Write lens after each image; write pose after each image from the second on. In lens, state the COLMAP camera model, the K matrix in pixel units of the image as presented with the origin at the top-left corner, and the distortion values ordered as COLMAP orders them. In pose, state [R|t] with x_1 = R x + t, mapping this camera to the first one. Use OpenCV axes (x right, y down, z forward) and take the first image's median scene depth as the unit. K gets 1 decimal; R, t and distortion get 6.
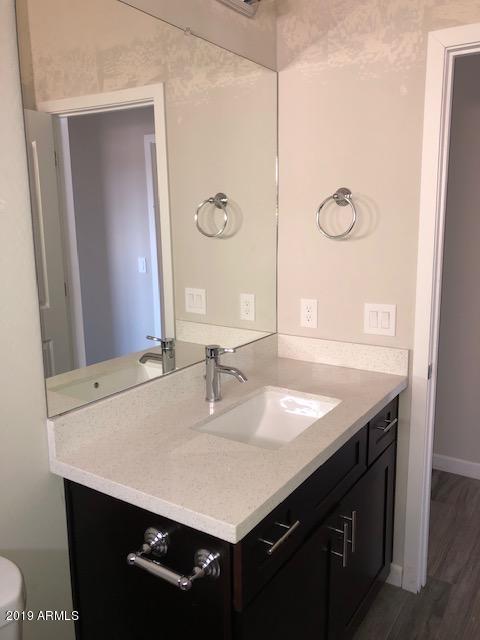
lens RADIAL K [[541.0, 0, 240.0], [0, 541.0, 320.0], [0, 0, 1]] dist [0.009141, 0.018625]
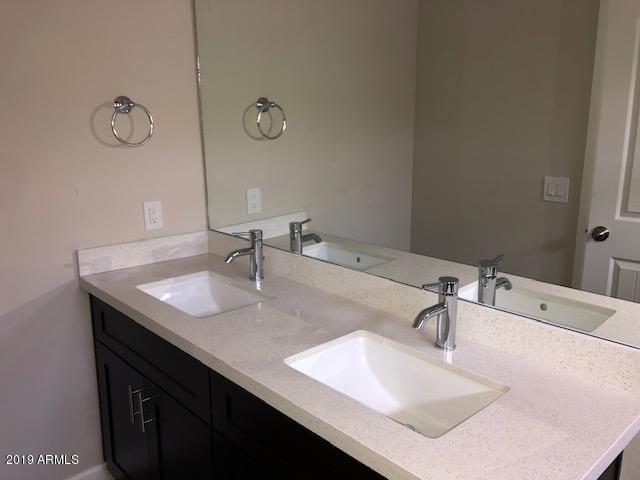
lens RADIAL K [[541.0, 0, 320.0], [0, 541.0, 240.0], [0, 0, 1]] dist [0.009141, 0.018625]
pose [[0.245508, -0.202173, 0.948078, -1.020009], [0.194986, 0.968321, 0.155997, -0.090096], [-0.949582, 0.146563, 0.277151, 0.551905]]
